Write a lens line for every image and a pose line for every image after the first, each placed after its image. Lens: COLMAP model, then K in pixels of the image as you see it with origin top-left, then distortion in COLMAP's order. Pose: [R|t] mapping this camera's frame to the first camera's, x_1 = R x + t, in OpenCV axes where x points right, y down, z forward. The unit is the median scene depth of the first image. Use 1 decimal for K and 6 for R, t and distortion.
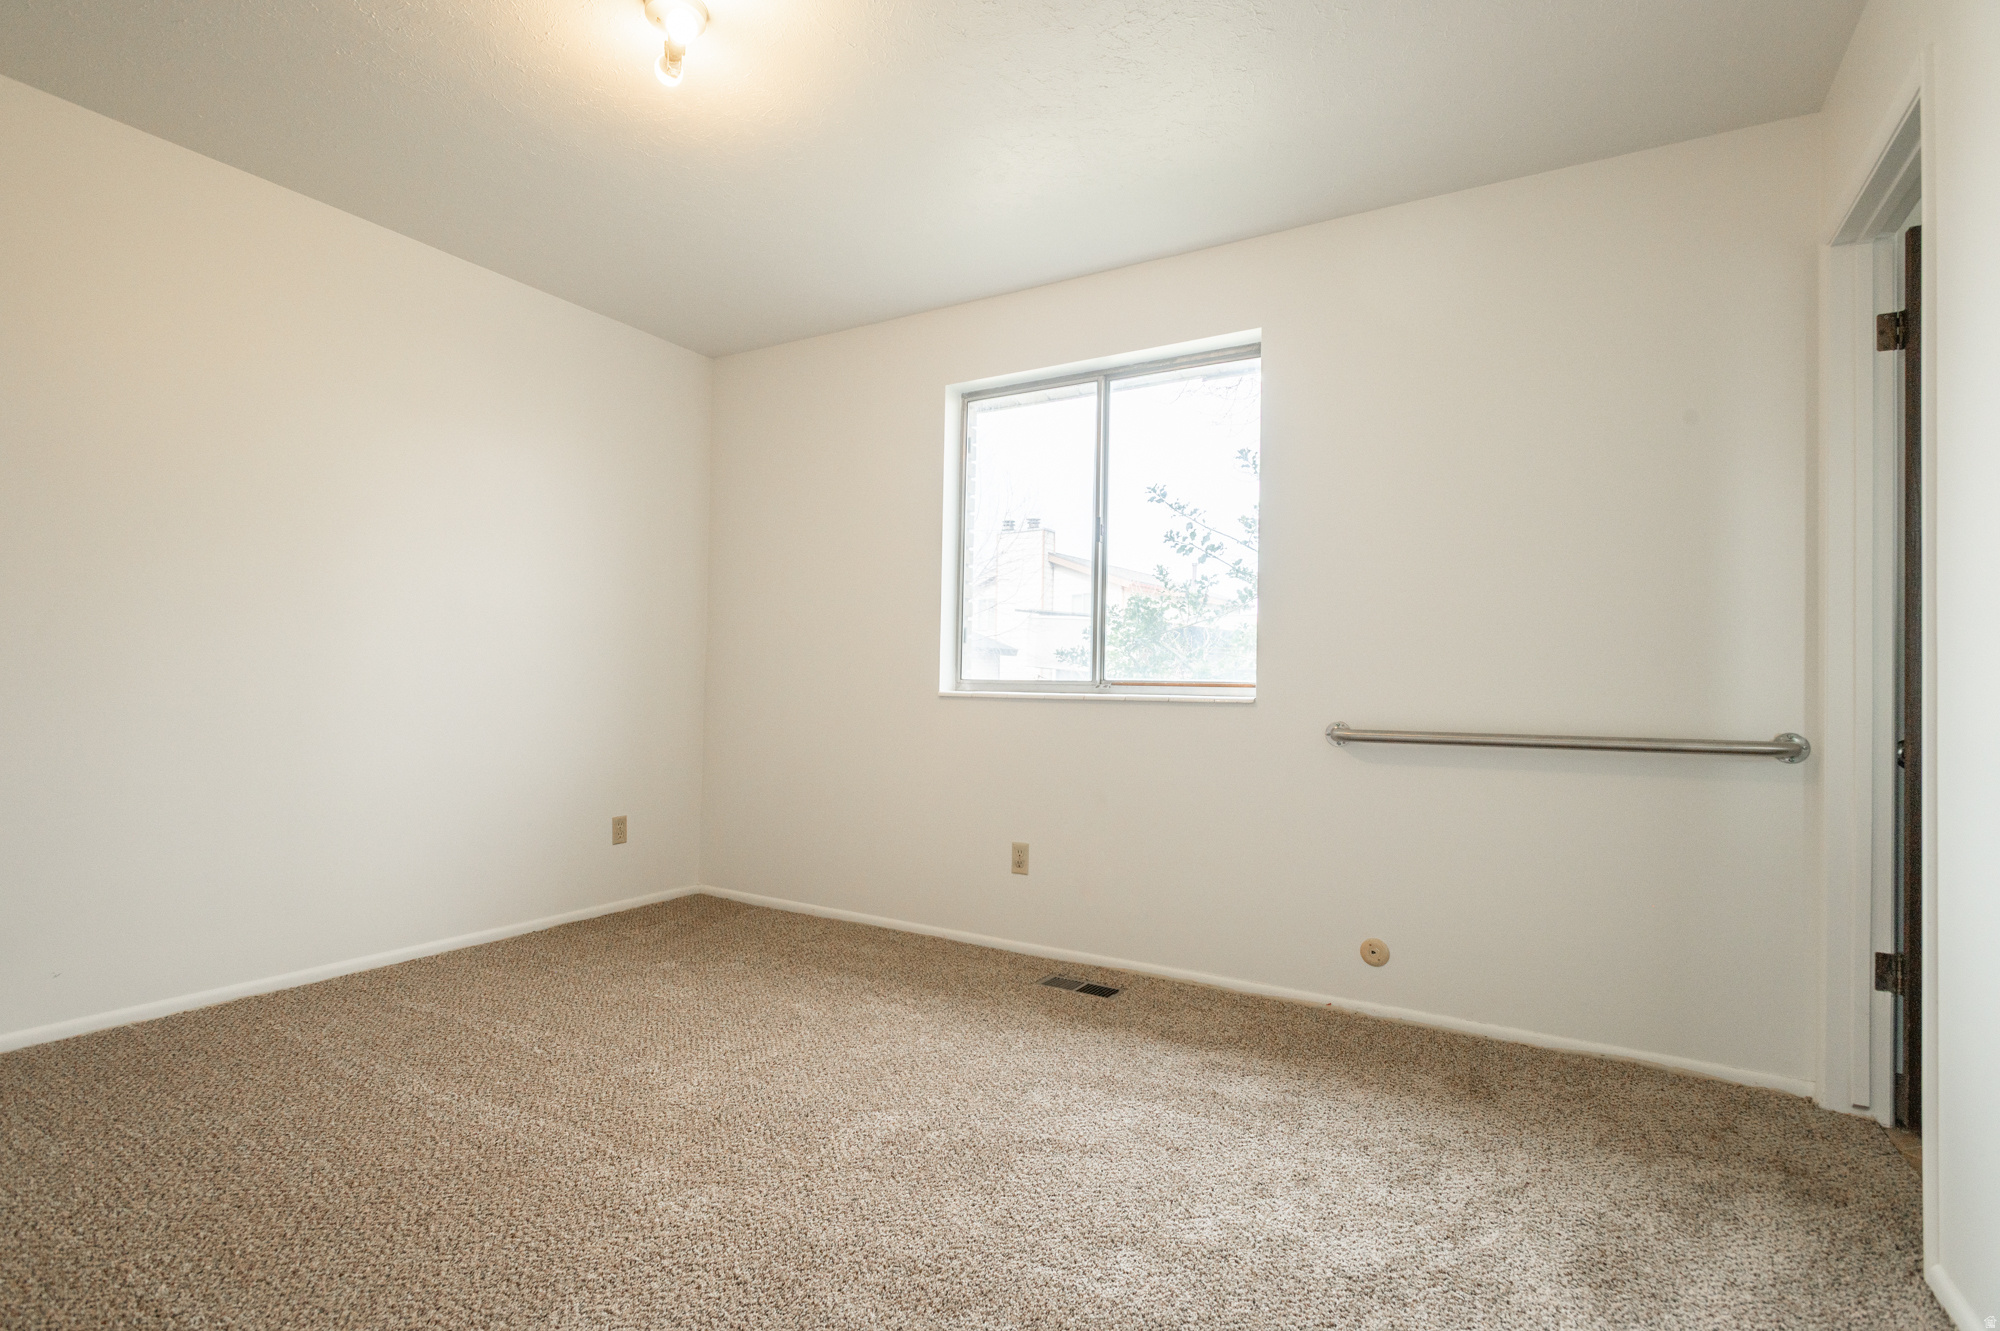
lens RADIAL K [[954.8, 0, 1004.2], [0, 954.8, 670.8], [0, 0, 1]] dist [0.003411, -0.000714]
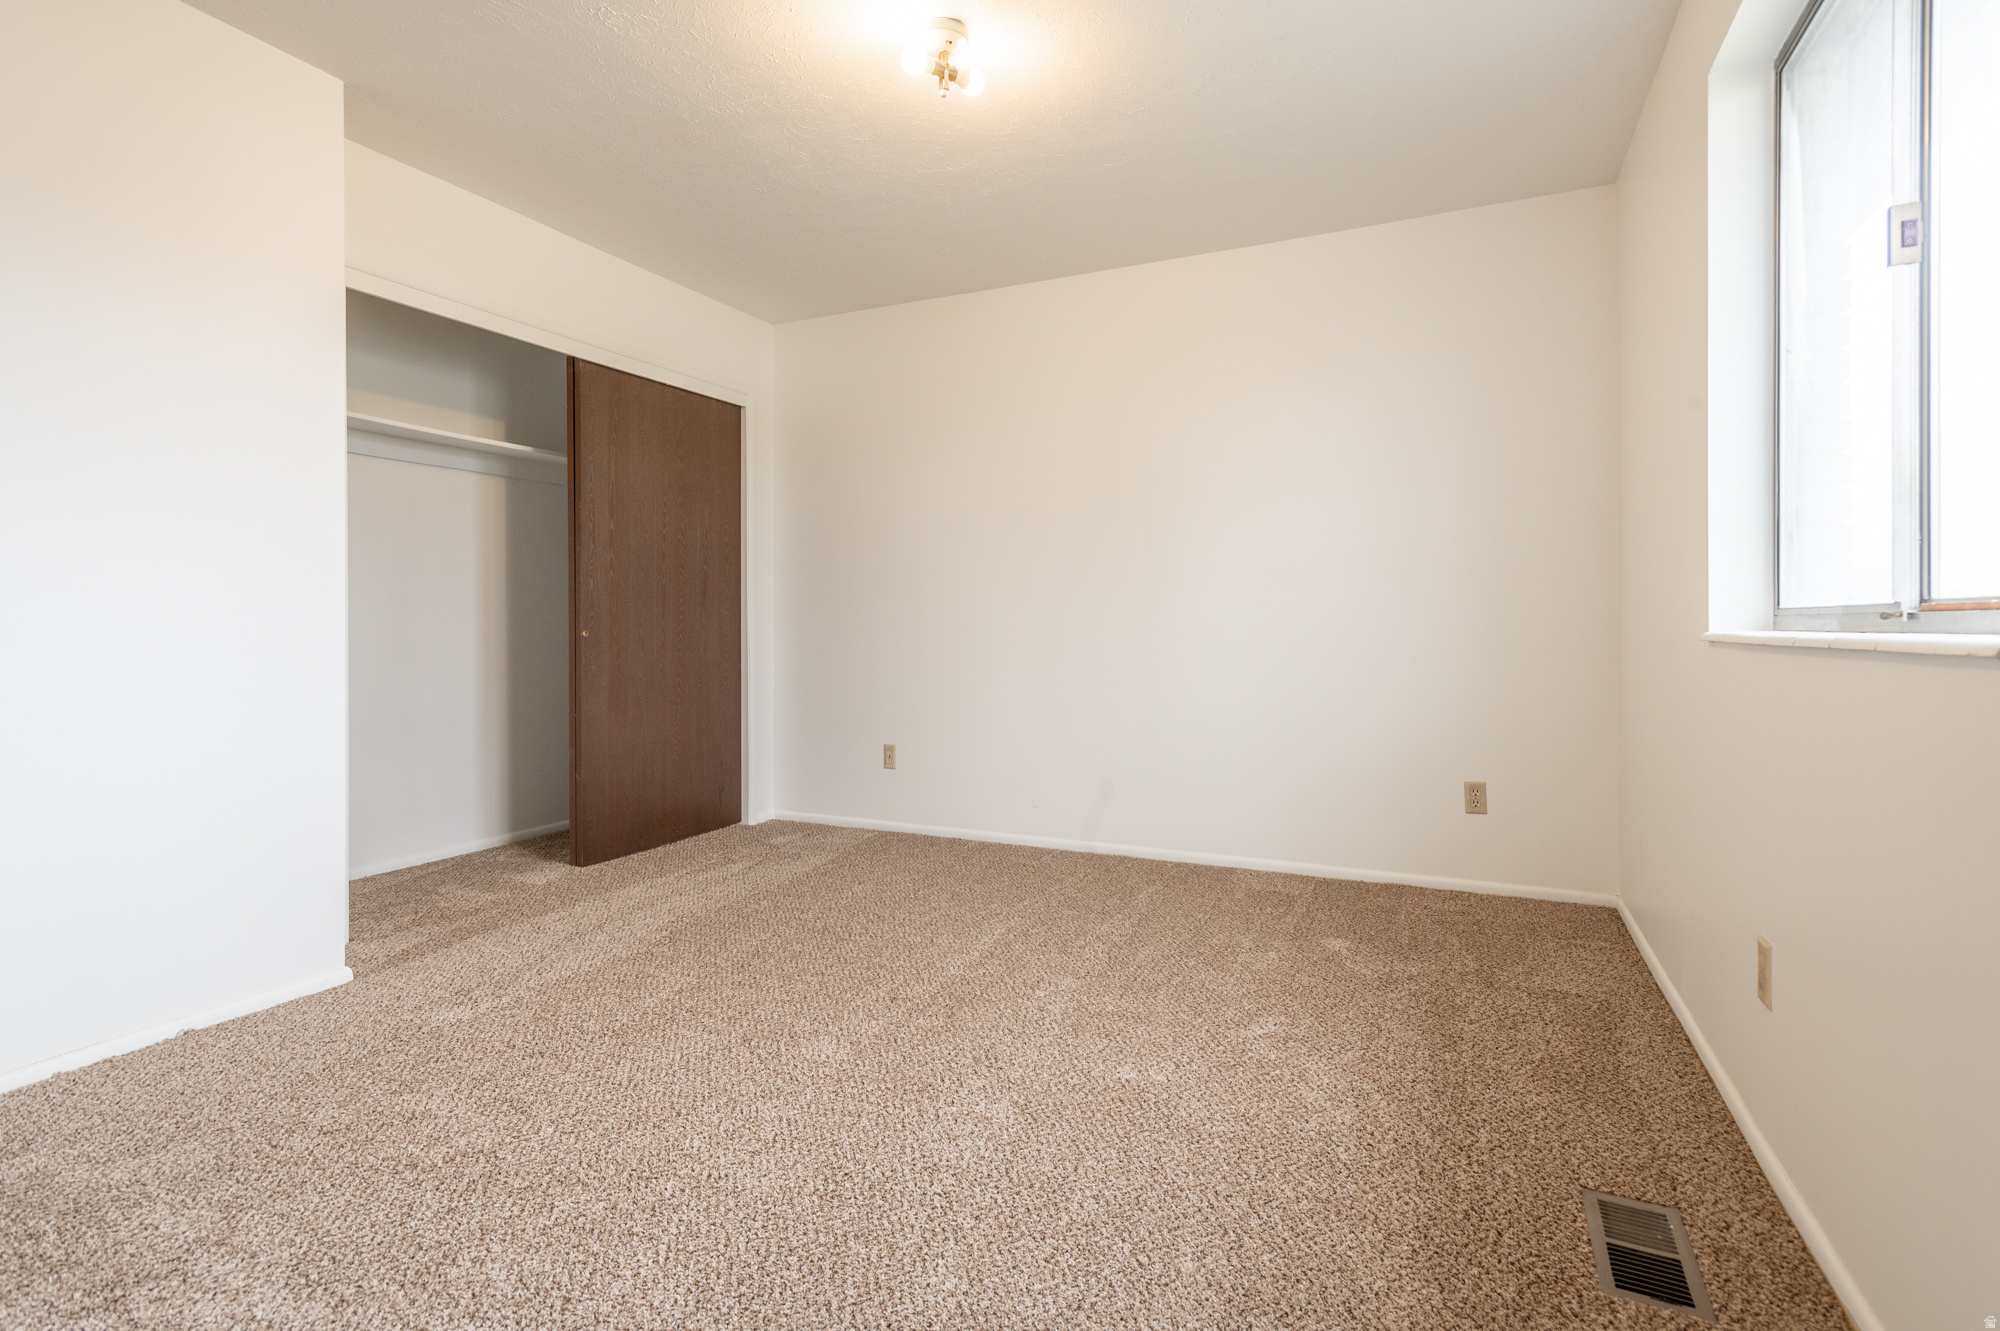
lens RADIAL K [[954.8, 0, 1006.8], [0, 954.8, 647.0], [0, 0, 1]] dist [0.003411, -0.000714]
pose [[0.088812, 0.005808, -0.996031, 0.467441], [0.024405, 0.999670, 0.008005, 0.016542], [0.995749, -0.025019, 0.088641, 0.576855]]
